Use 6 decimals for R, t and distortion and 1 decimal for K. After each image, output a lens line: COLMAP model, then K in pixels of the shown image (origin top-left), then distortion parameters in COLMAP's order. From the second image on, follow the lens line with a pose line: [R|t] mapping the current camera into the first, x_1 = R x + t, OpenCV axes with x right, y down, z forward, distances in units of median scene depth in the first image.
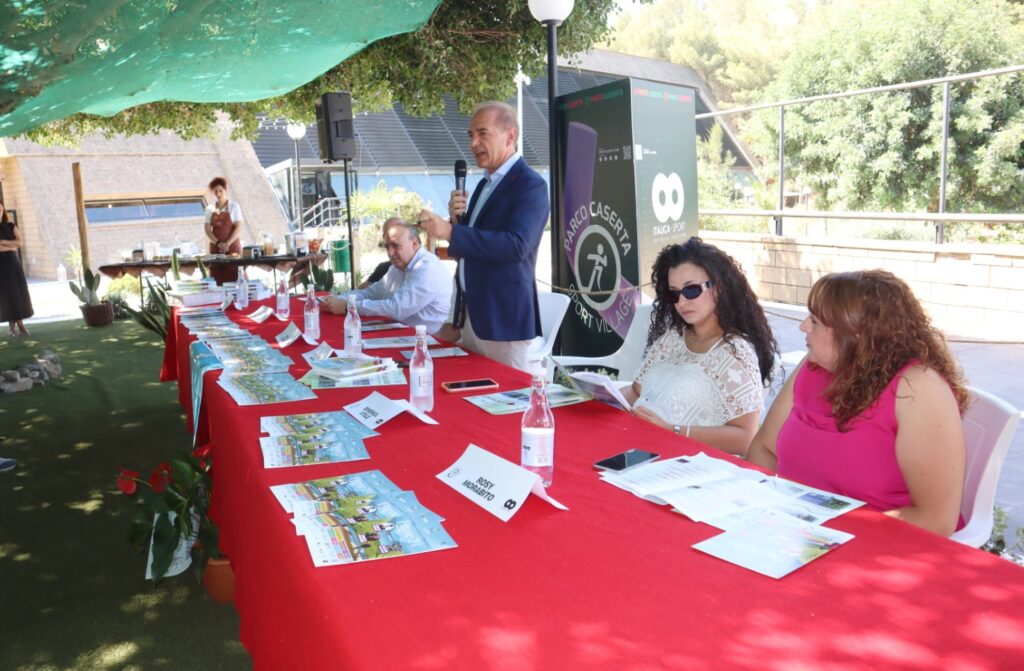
lens RADIAL K [[766.2, 0, 511.5], [0, 766.2, 312.4], [0, 0, 1]] dist [-0.134643, 0.109697]
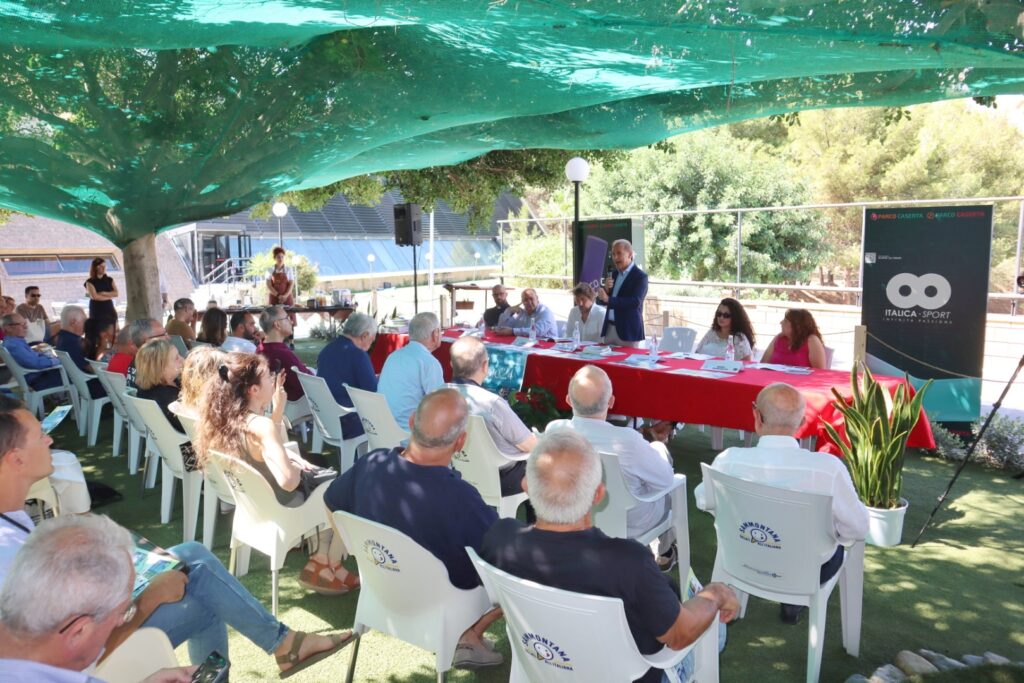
lens RADIAL K [[722.7, 0, 512.0], [0, 722.7, 341.5], [0, 0, 1]] dist [-0.118689, 0.077144]
pose [[0.945445, -0.012647, 0.325537, -0.248175], [0.022683, 0.999377, -0.027051, 0.022146], [-0.324992, 0.032960, 0.945142, -0.223832]]
